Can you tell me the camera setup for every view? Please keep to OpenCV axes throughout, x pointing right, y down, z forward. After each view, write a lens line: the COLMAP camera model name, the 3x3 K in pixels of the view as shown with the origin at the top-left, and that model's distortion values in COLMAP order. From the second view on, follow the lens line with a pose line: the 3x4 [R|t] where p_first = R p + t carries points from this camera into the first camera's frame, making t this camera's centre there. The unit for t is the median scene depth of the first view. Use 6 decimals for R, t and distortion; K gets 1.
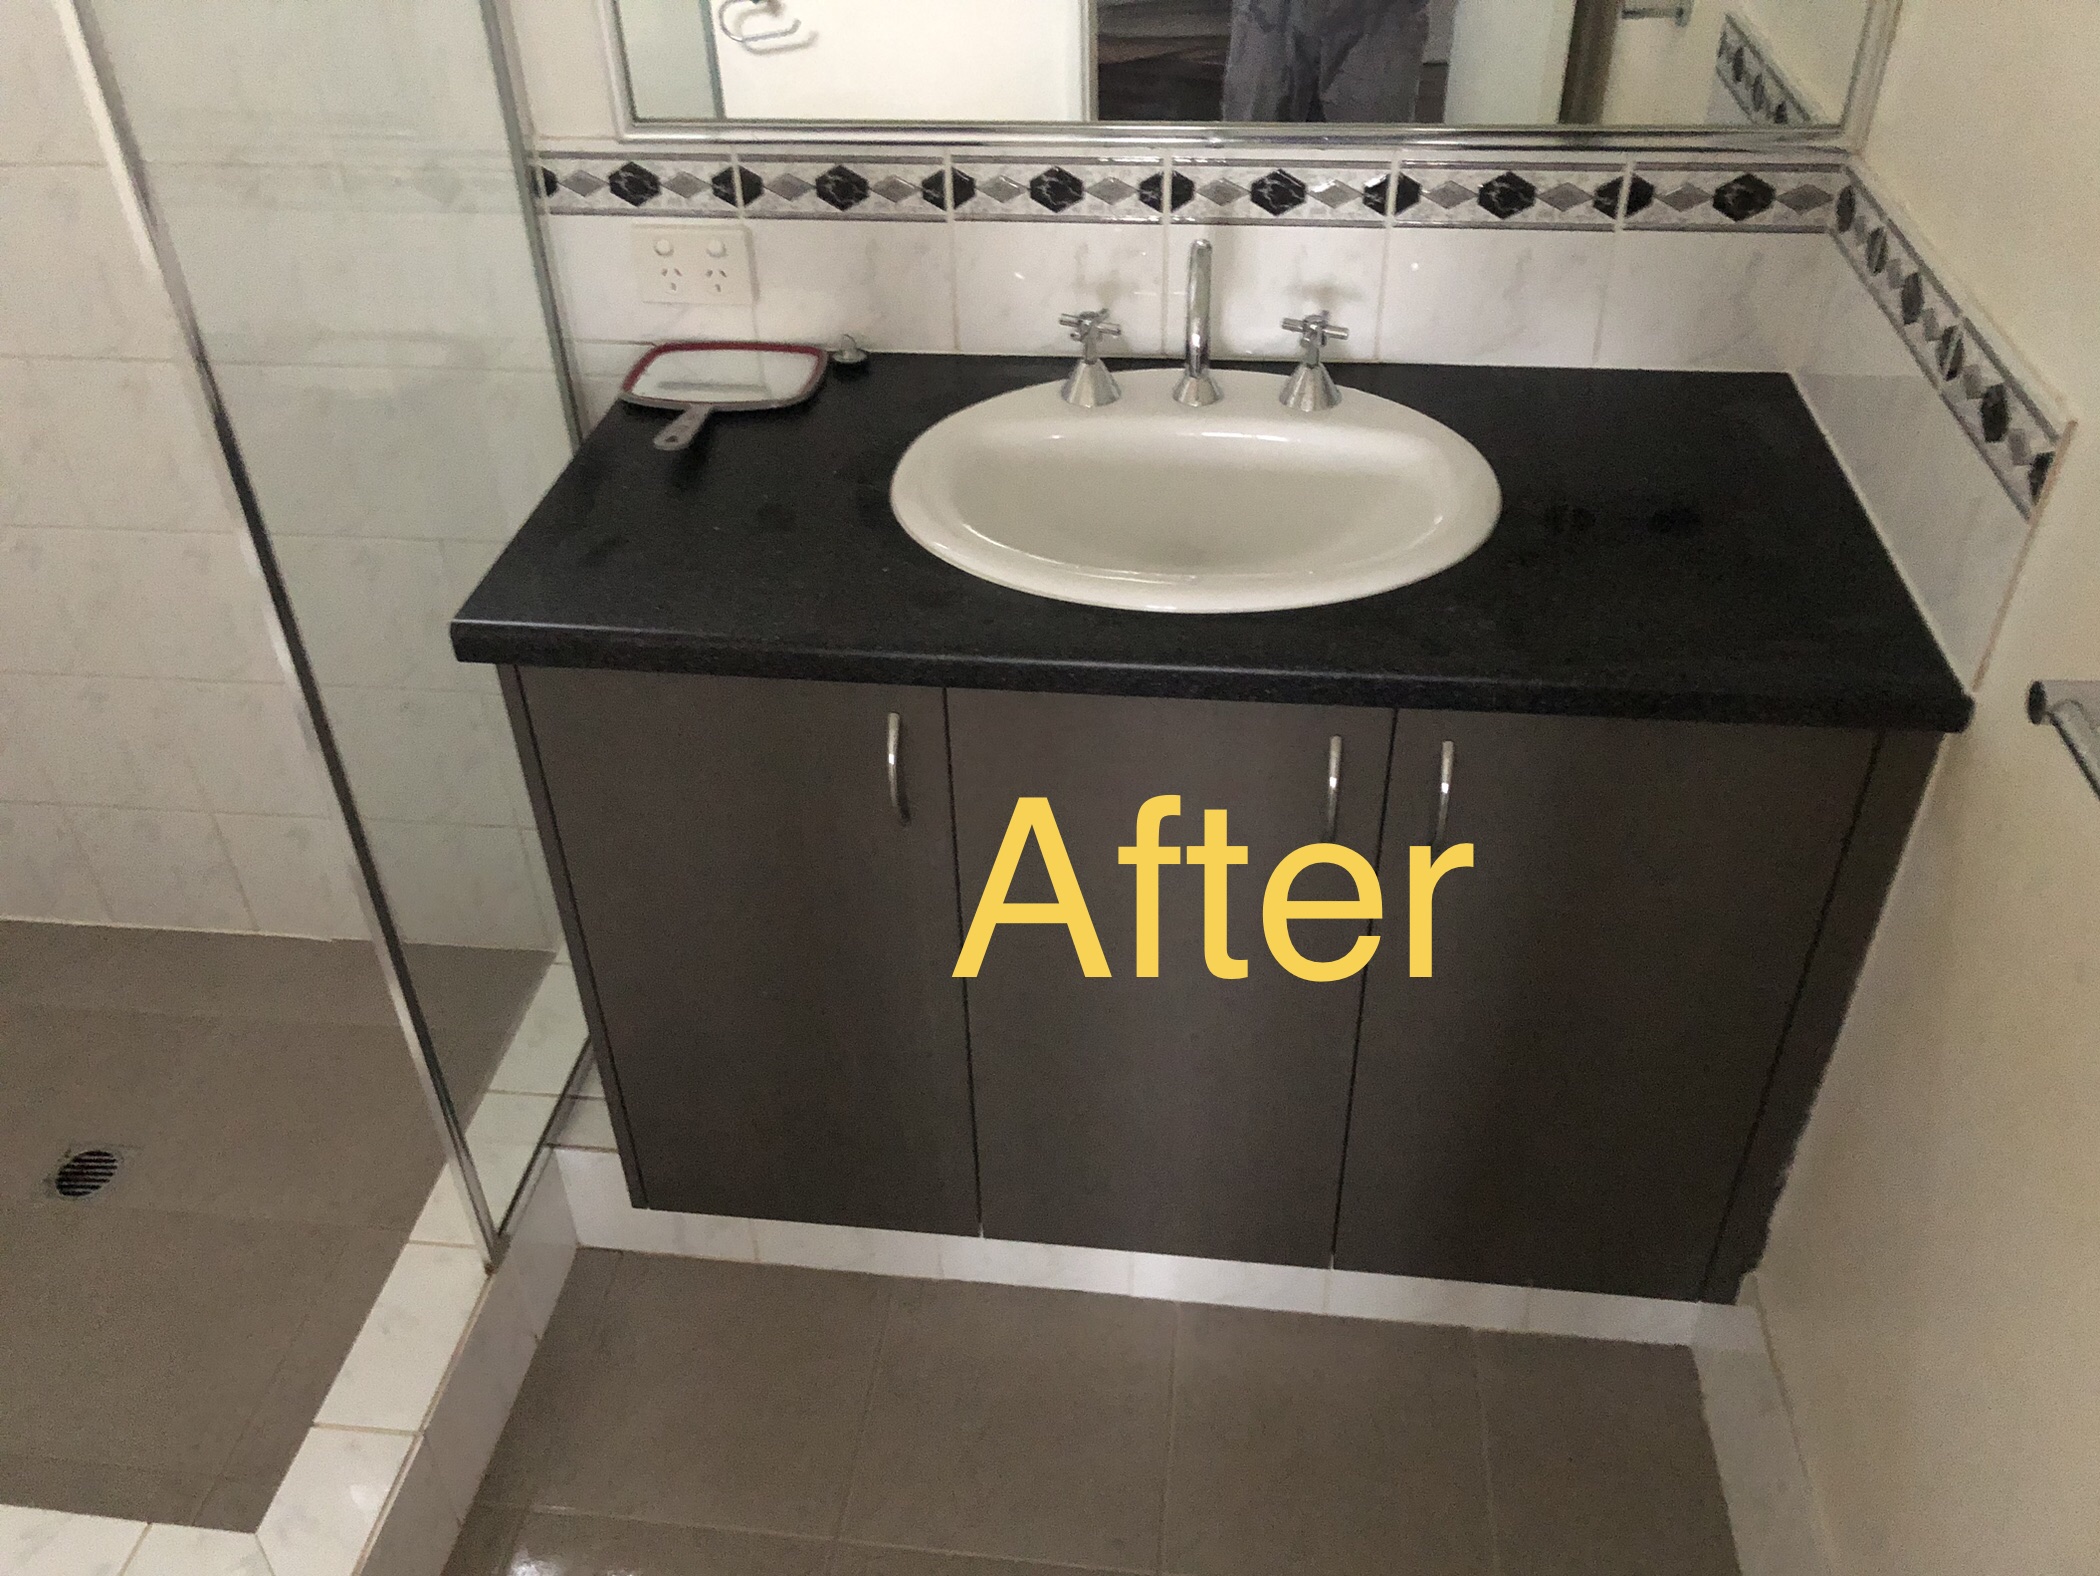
lens RADIAL K [[1732.0, 0, 1048.9], [0, 1732.0, 741.1], [0, 0, 1]] dist [0.006956, 0.005911]
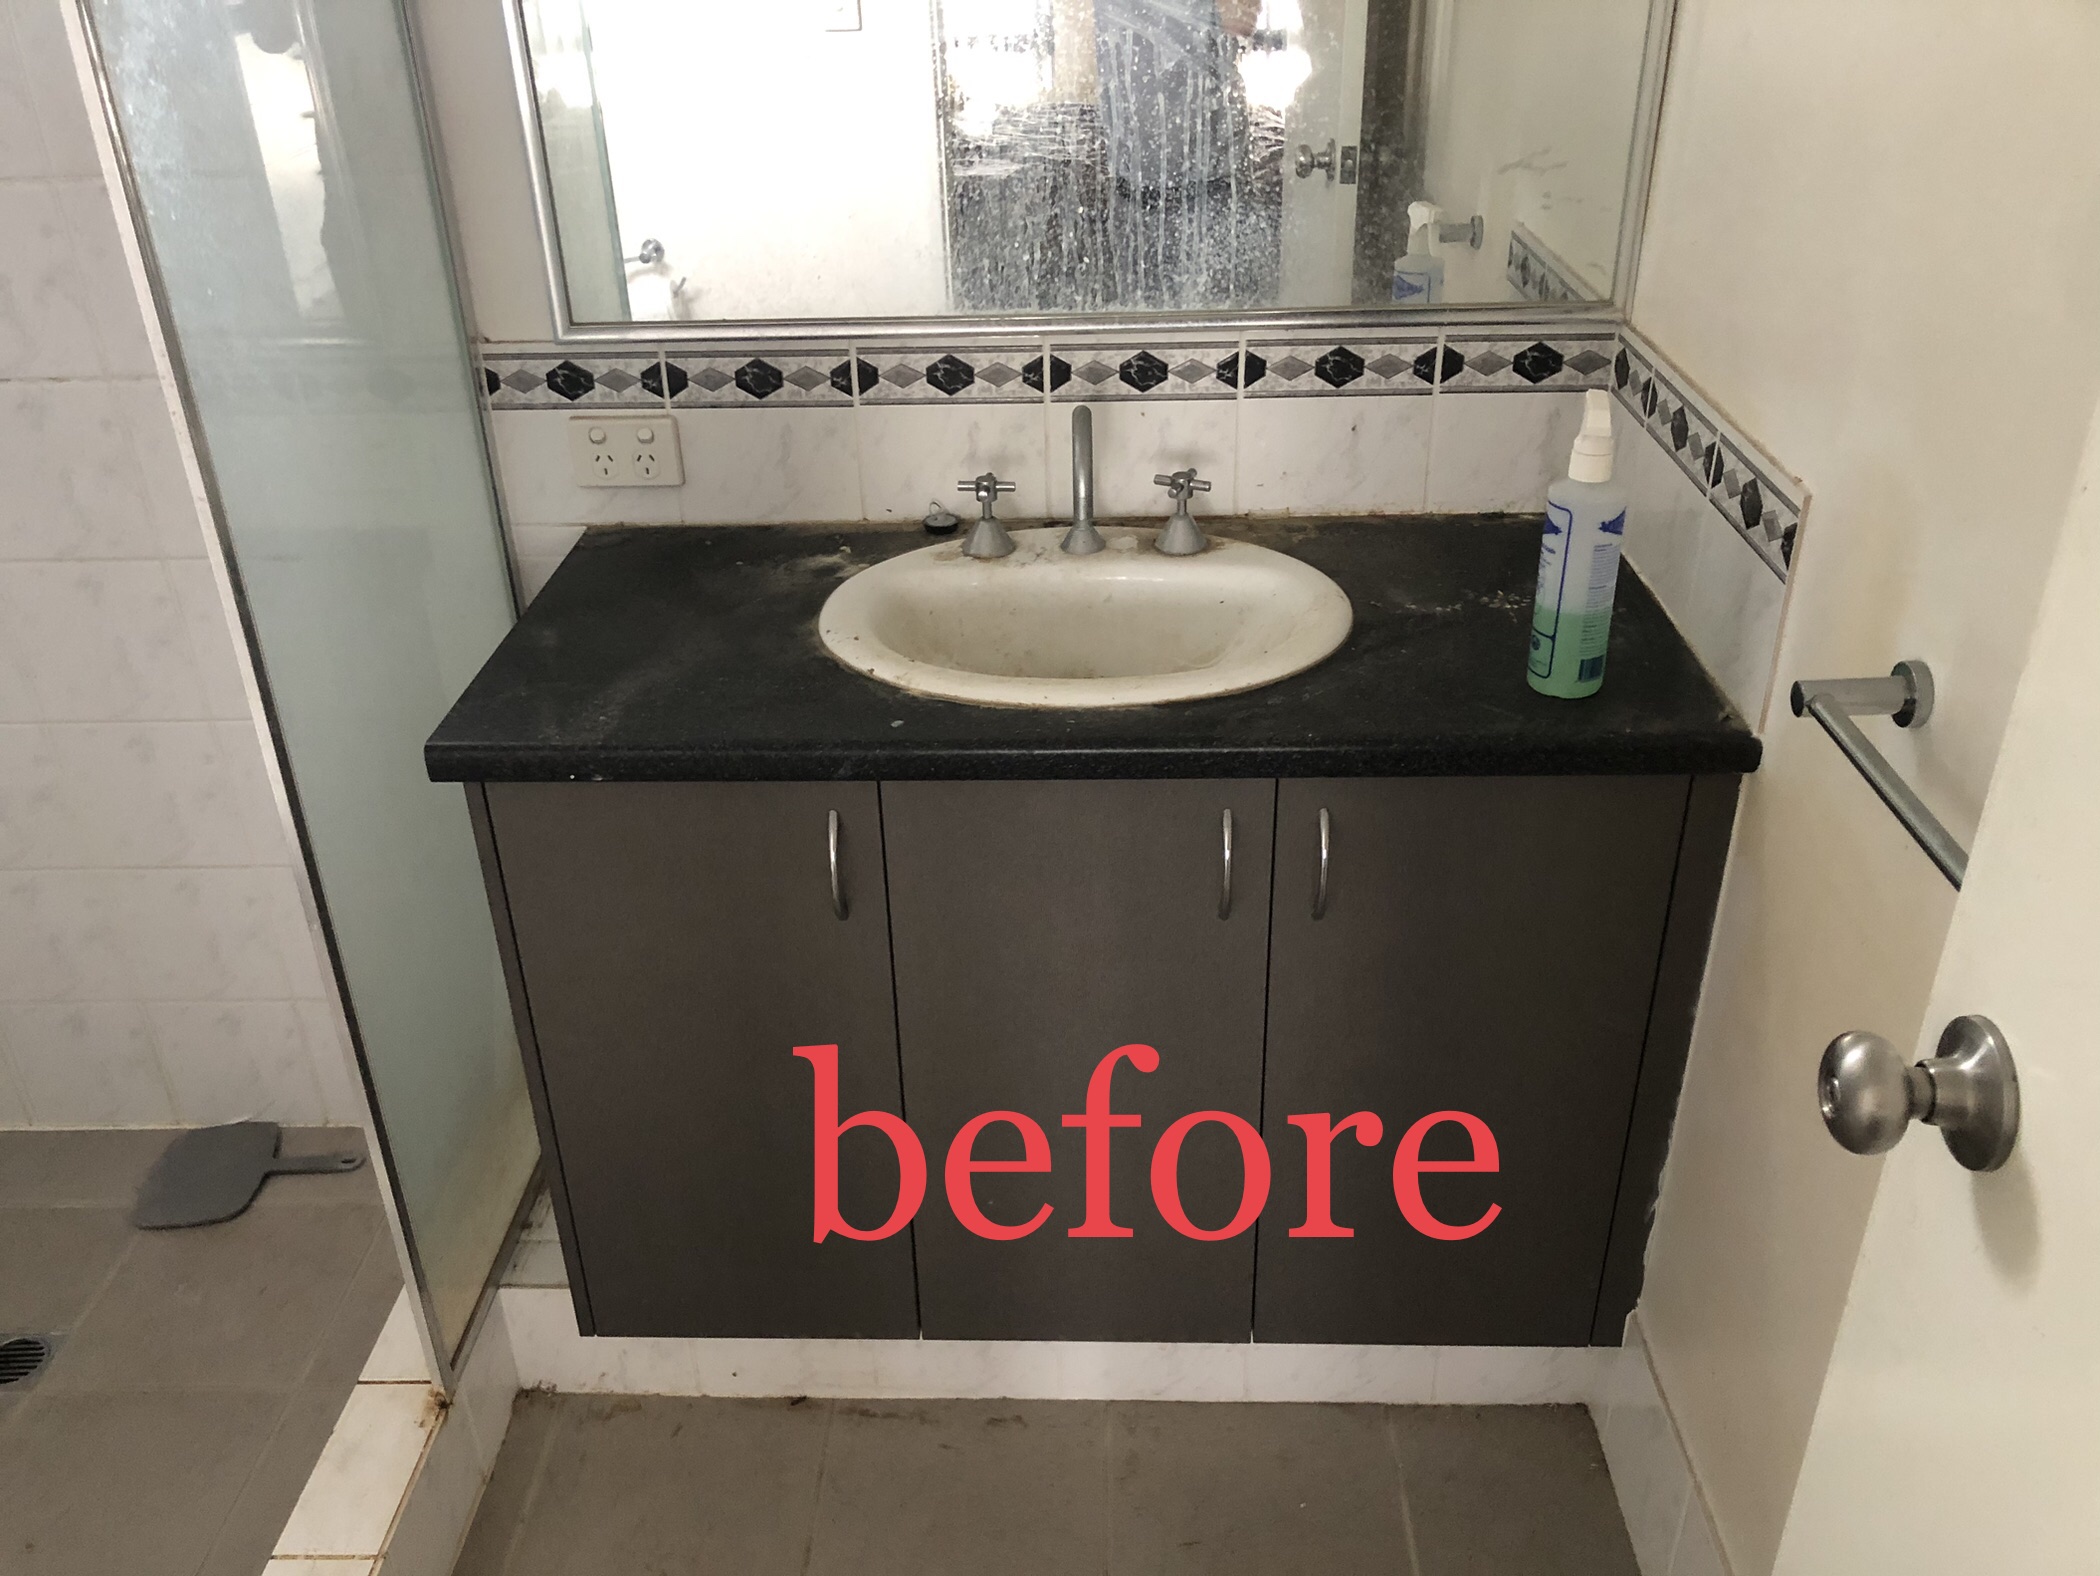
lens RADIAL K [[1725.9, 0, 1056.0], [0, 1725.9, 777.2], [0, 0, 1]] dist [0.012190, 0.001767]
pose [[0.995812, -0.042222, 0.081086, -0.029622], [0.052612, 0.990037, -0.130605, 0.095362], [-0.074764, 0.134325, 0.988113, -0.090065]]
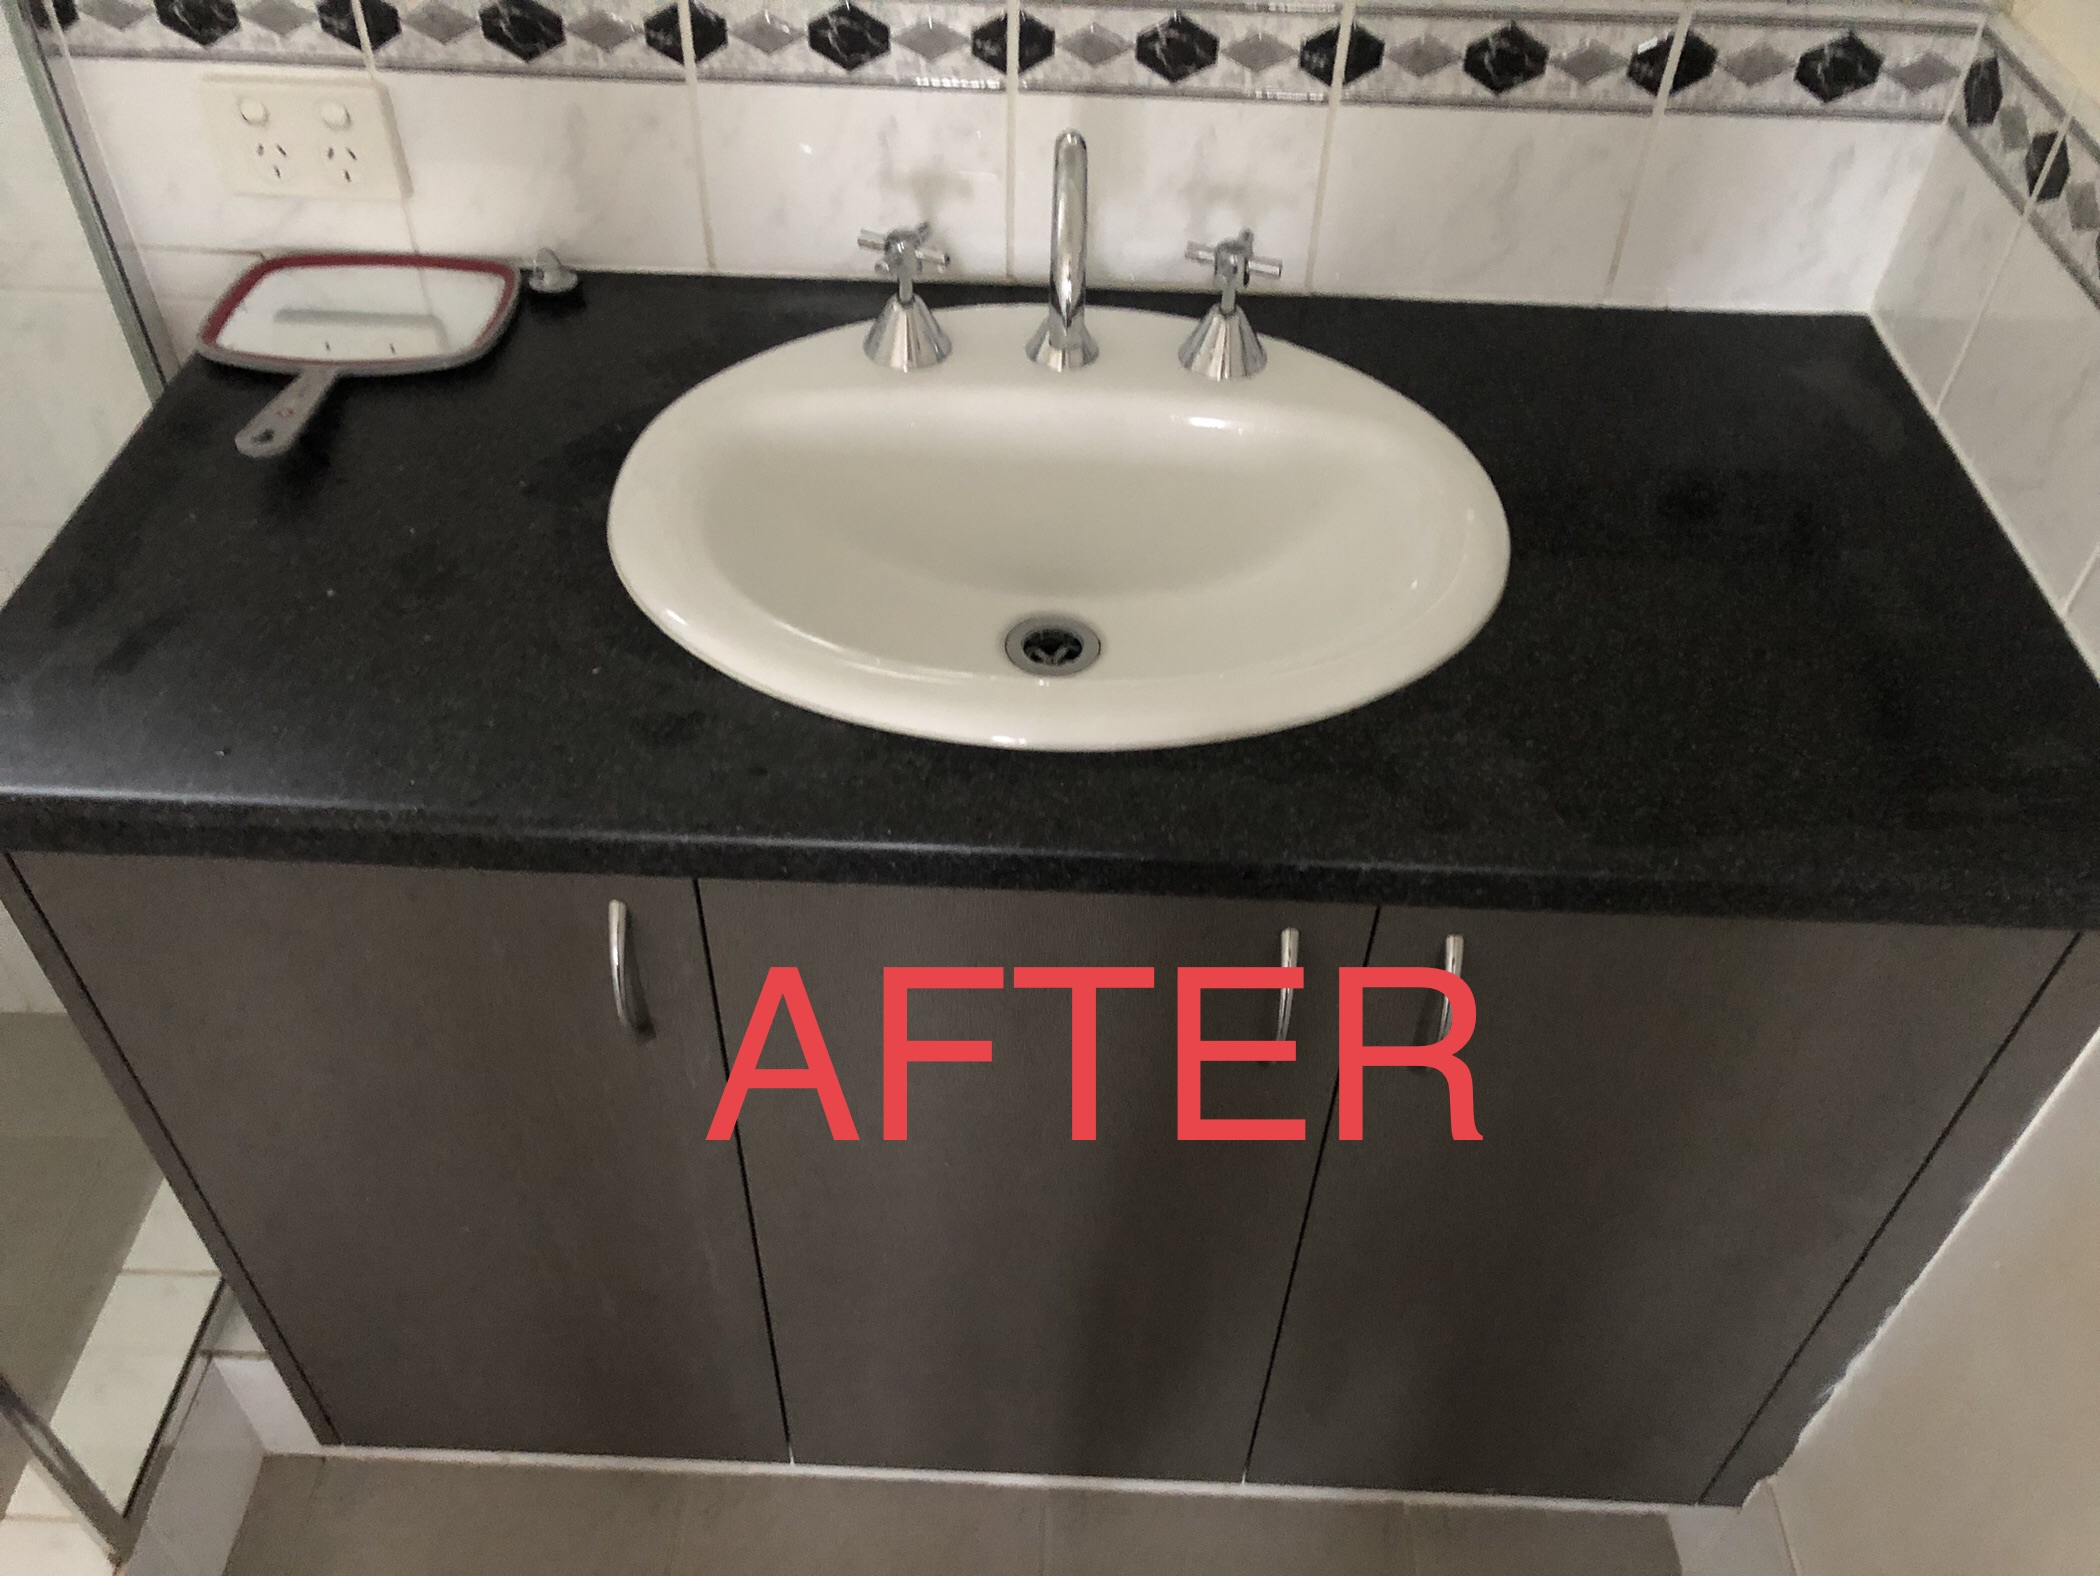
lens RADIAL K [[1725.9, 0, 1056.0], [0, 1725.9, 777.2], [0, 0, 1]] dist [0.012190, 0.001767]
pose [[0.994237, -0.028166, 0.103440, 0.006726], [0.013746, 0.990399, 0.137555, -0.125545], [-0.106321, -0.135340, 0.985078, 0.293336]]
